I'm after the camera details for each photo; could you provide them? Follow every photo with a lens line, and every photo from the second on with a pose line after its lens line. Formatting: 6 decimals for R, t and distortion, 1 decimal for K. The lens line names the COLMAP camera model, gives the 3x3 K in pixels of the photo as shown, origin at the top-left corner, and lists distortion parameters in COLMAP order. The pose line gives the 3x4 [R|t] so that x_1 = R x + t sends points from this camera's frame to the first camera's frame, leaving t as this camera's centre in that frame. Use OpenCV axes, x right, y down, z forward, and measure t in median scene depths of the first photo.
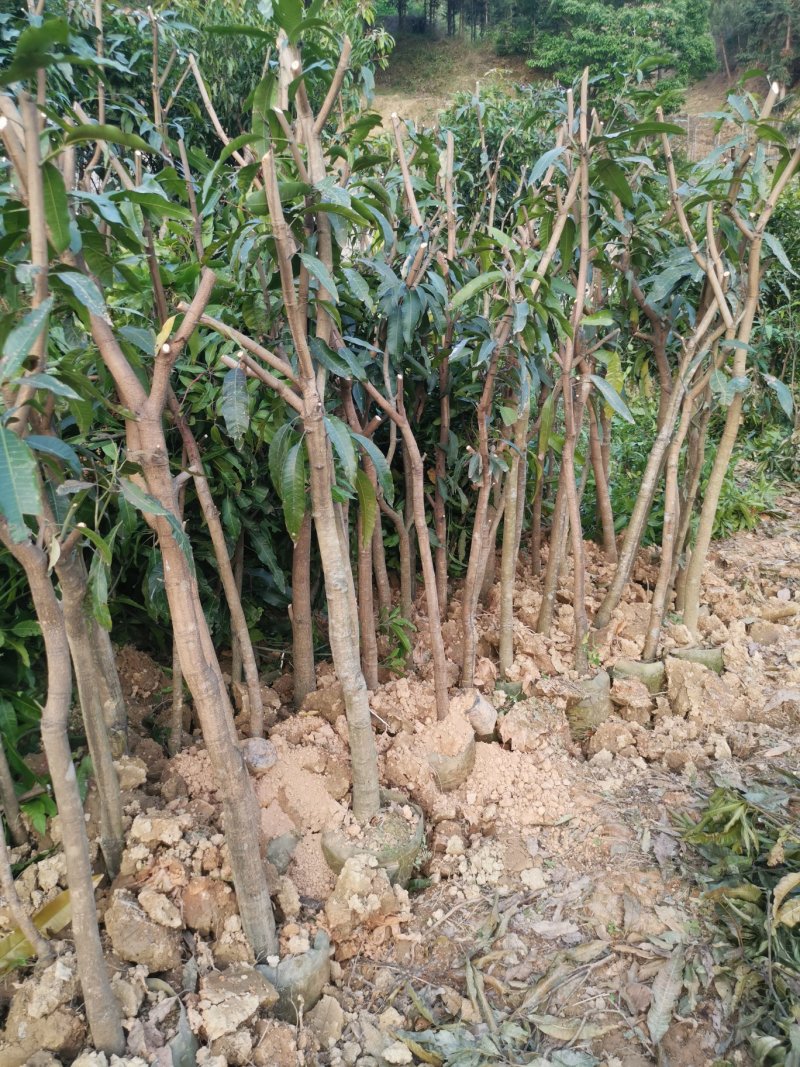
lens RADIAL K [[858.1, 0, 400.0], [0, 858.1, 533.5], [0, 0, 1]] dist [0.086275, -0.106843]
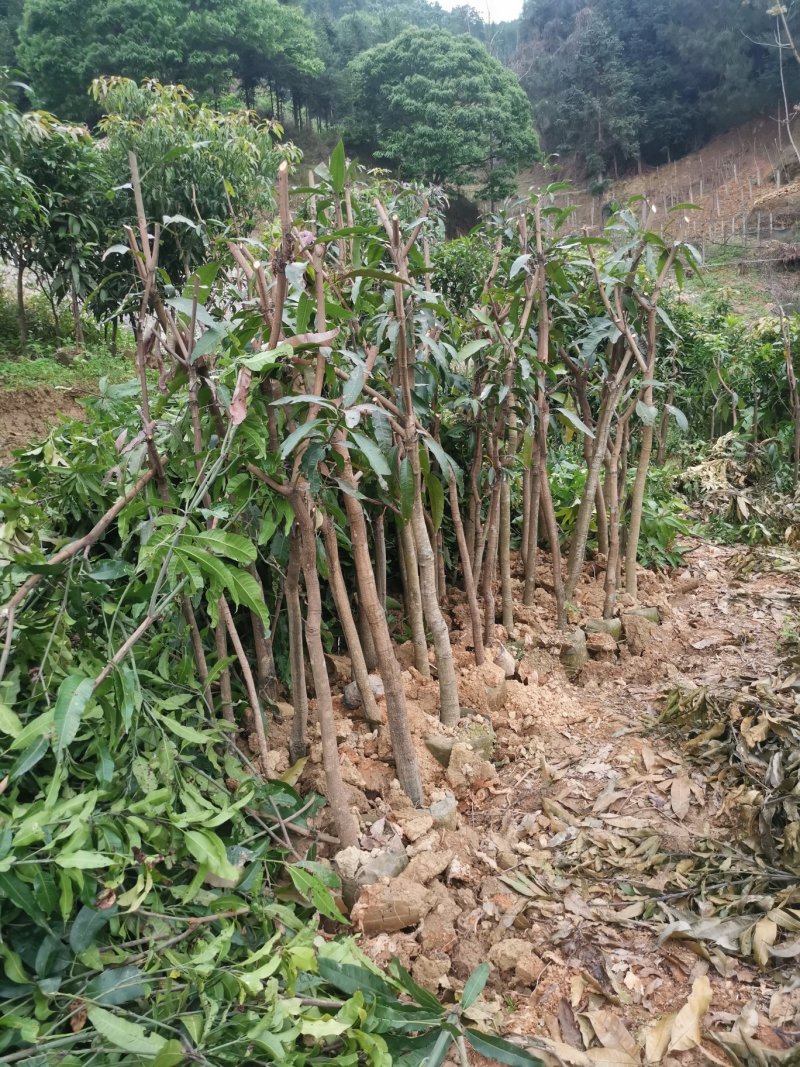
lens RADIAL K [[858.1, 0, 400.0], [0, 858.1, 533.5], [0, 0, 1]] dist [0.086275, -0.106843]
pose [[0.984772, -0.071549, 0.158444, -0.255400], [0.083538, 0.994019, -0.070338, 0.088362], [-0.152464, 0.082503, 0.984859, -0.307923]]
